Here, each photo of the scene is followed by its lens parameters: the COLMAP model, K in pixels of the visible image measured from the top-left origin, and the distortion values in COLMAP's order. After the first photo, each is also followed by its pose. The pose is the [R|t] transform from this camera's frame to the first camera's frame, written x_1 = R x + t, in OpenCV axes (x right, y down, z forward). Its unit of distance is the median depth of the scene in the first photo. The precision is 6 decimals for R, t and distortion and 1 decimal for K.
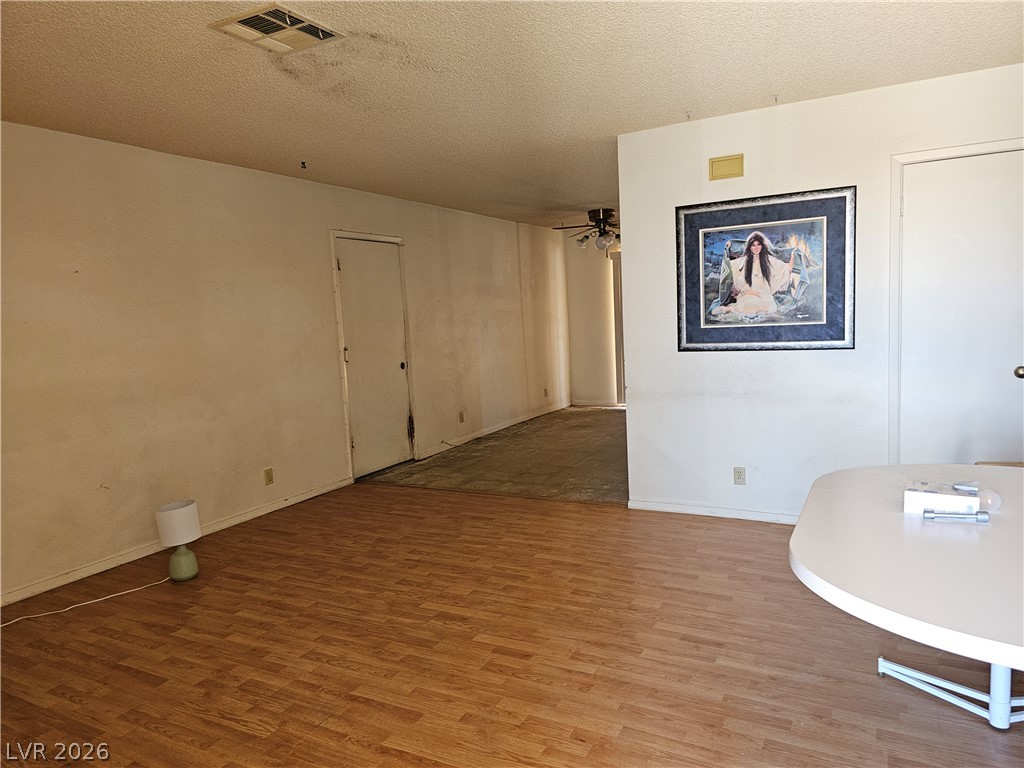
lens RADIAL K [[691.3, 0, 513.5], [0, 691.3, 384.7], [0, 0, 1]] dist [0.003223, -0.000674]
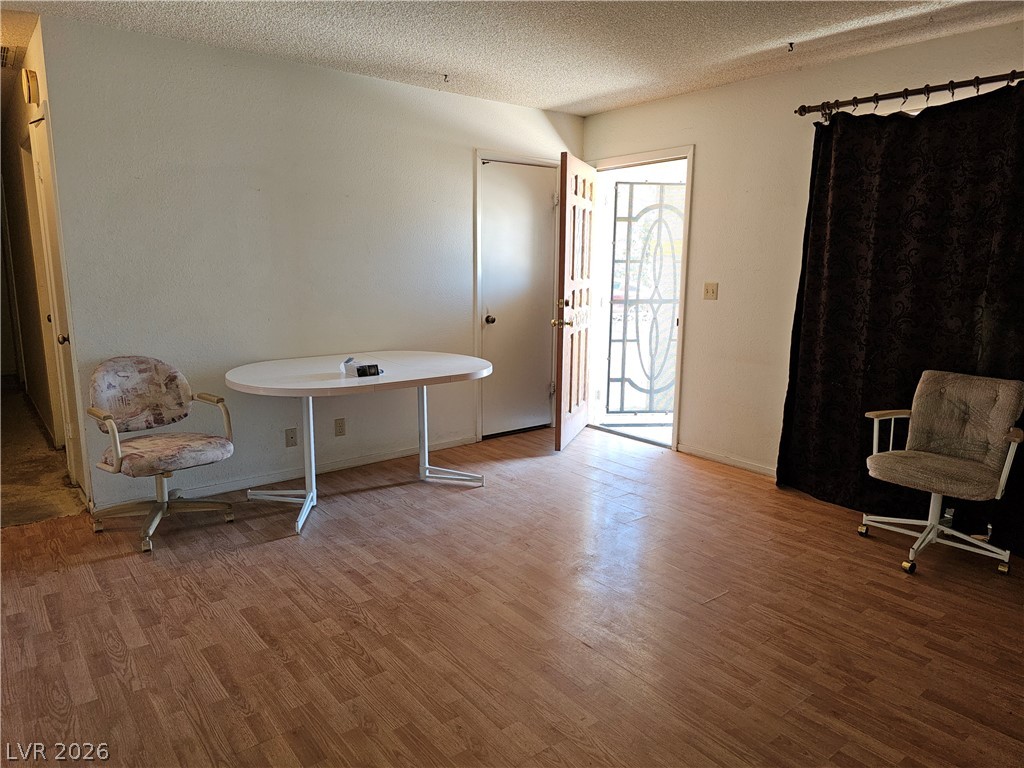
lens RADIAL K [[691.3, 0, 511.2], [0, 691.3, 384.8], [0, 0, 1]] dist [0.003223, -0.000674]
pose [[-0.919885, -0.029170, 0.391103, -0.352521], [0.077295, 0.964186, 0.253713, -0.166742], [-0.384496, 0.263617, -0.884686, 1.763148]]
